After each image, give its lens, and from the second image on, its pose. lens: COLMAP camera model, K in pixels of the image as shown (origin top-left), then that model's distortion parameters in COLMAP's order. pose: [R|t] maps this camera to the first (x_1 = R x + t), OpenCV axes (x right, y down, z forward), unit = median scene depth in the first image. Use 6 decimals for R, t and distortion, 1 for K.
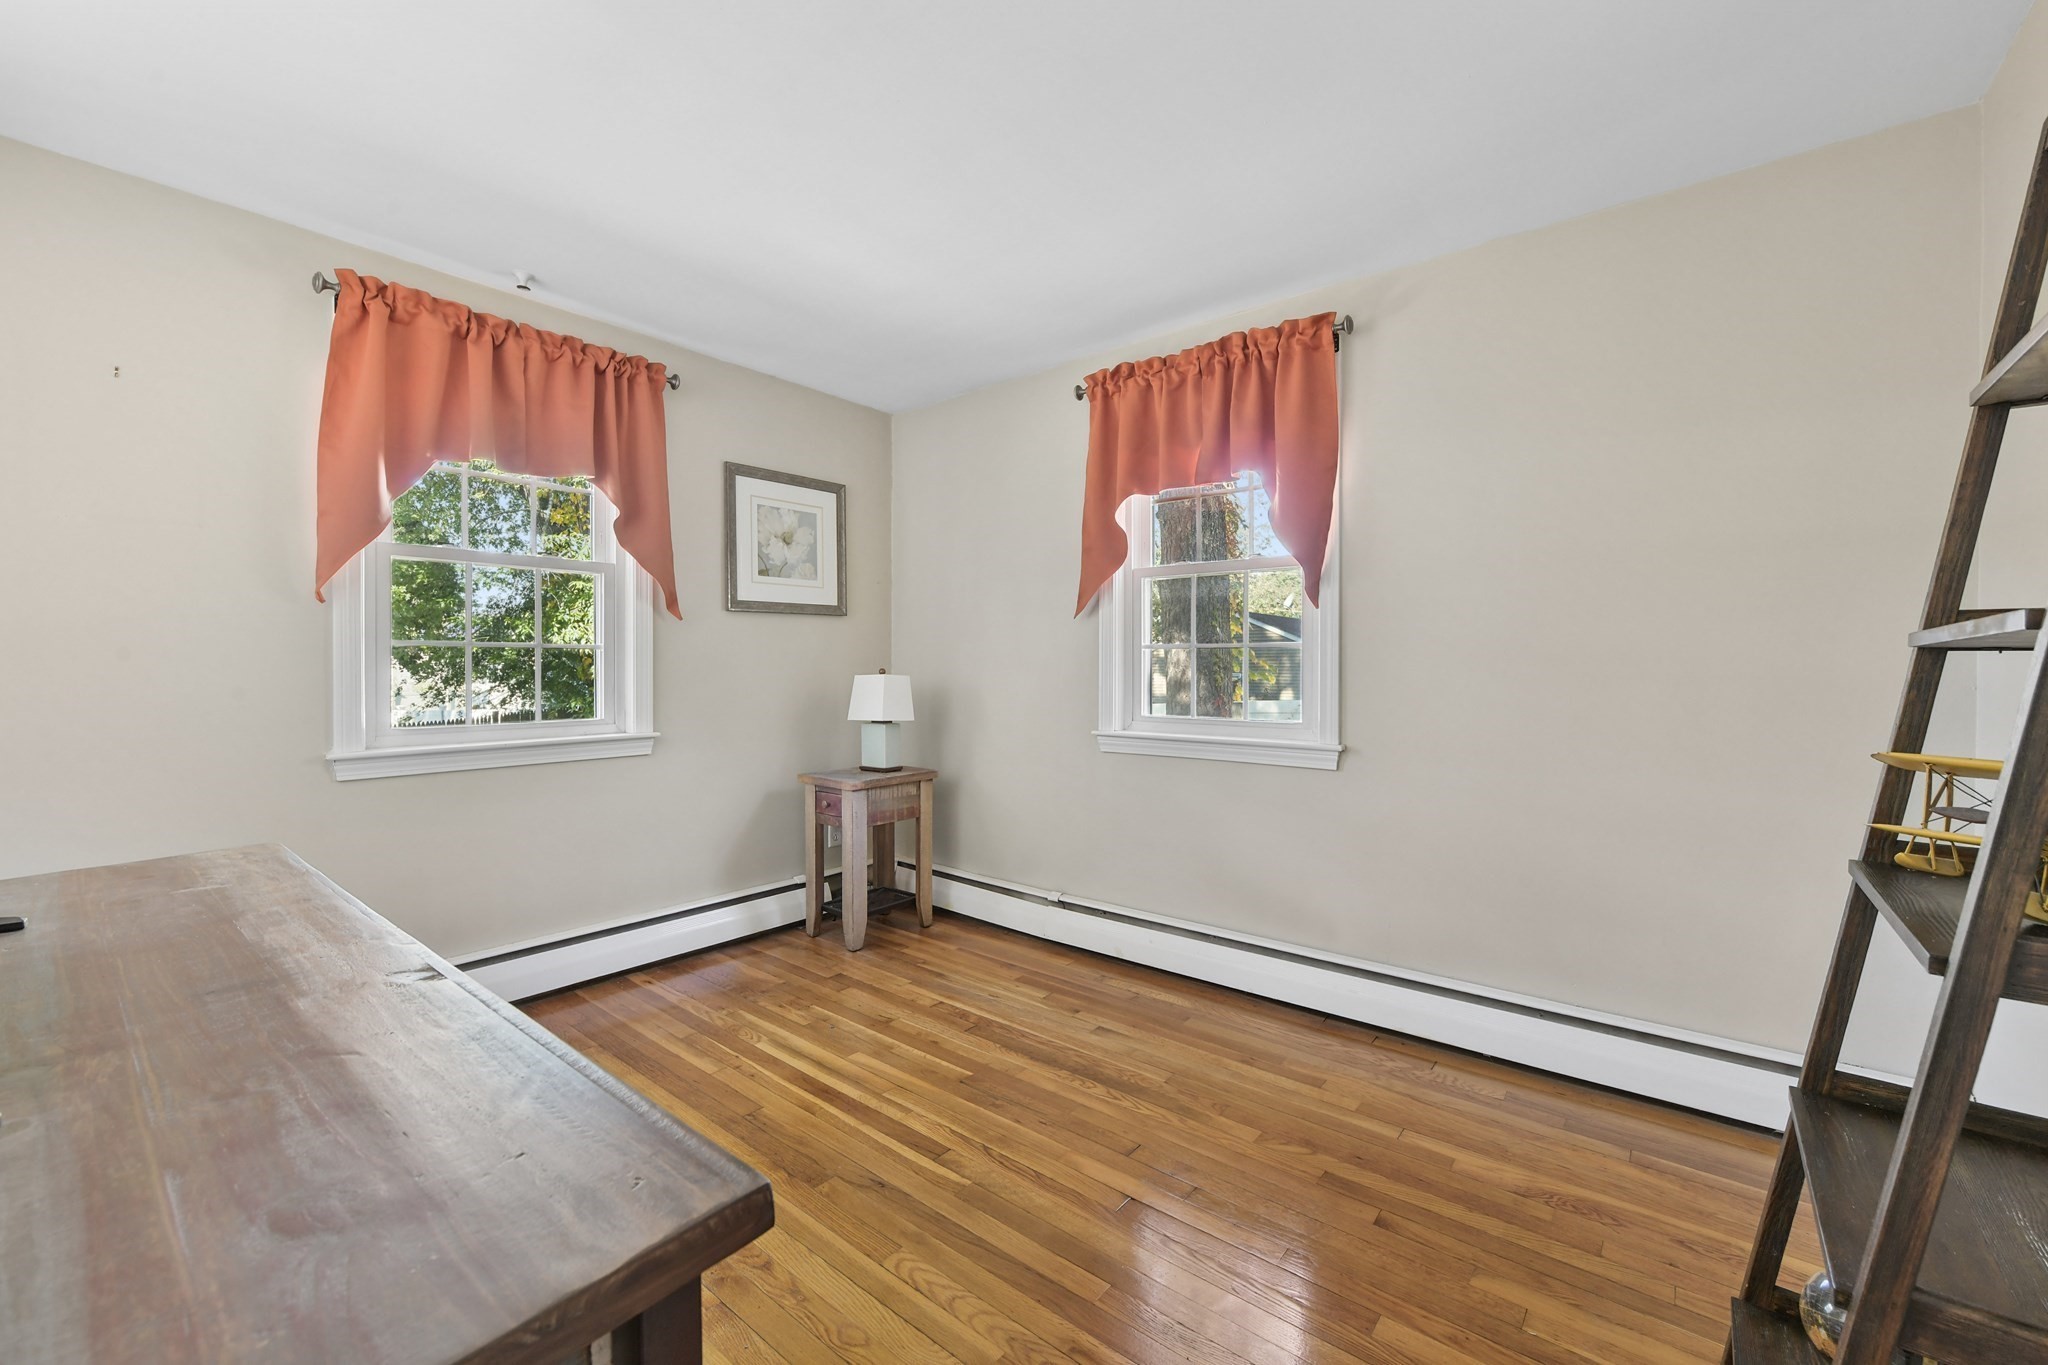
lens RADIAL K [[822.5, 0, 1029.8], [0, 822.5, 673.6], [0, 0, 1]] dist [-0.007991, -0.000553]
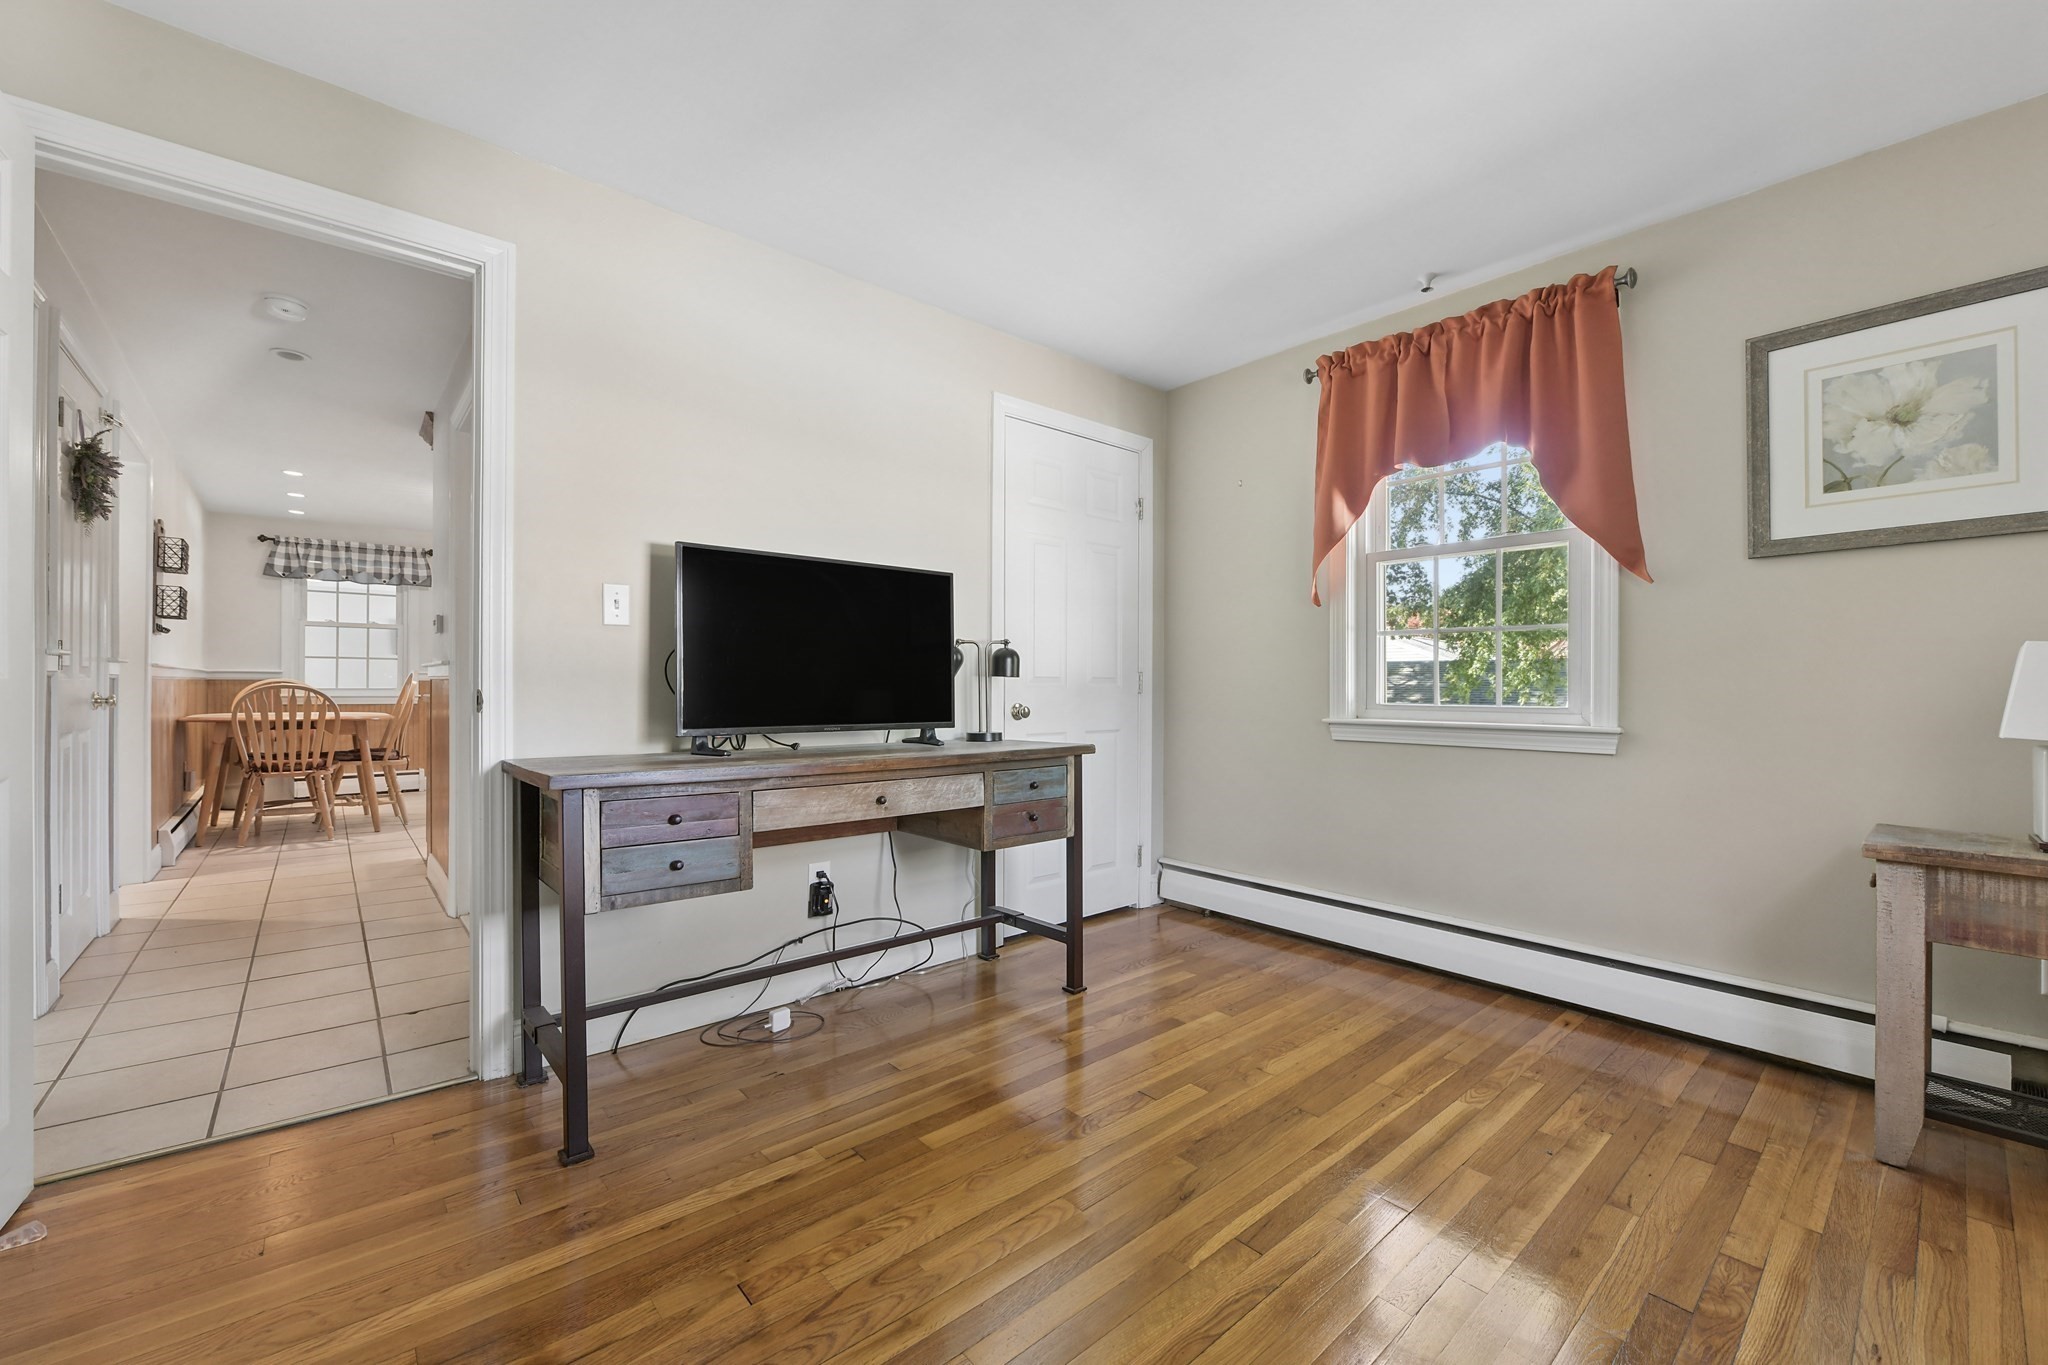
lens RADIAL K [[822.5, 0, 1031.8], [0, 822.5, 686.6], [0, 0, 1]] dist [-0.007991, -0.000553]
pose [[-0.175848, -0.004972, -0.984405, 0.470603], [-0.017839, 0.999839, -0.001863, 0.048006], [0.984256, 0.017234, -0.175908, 0.637688]]
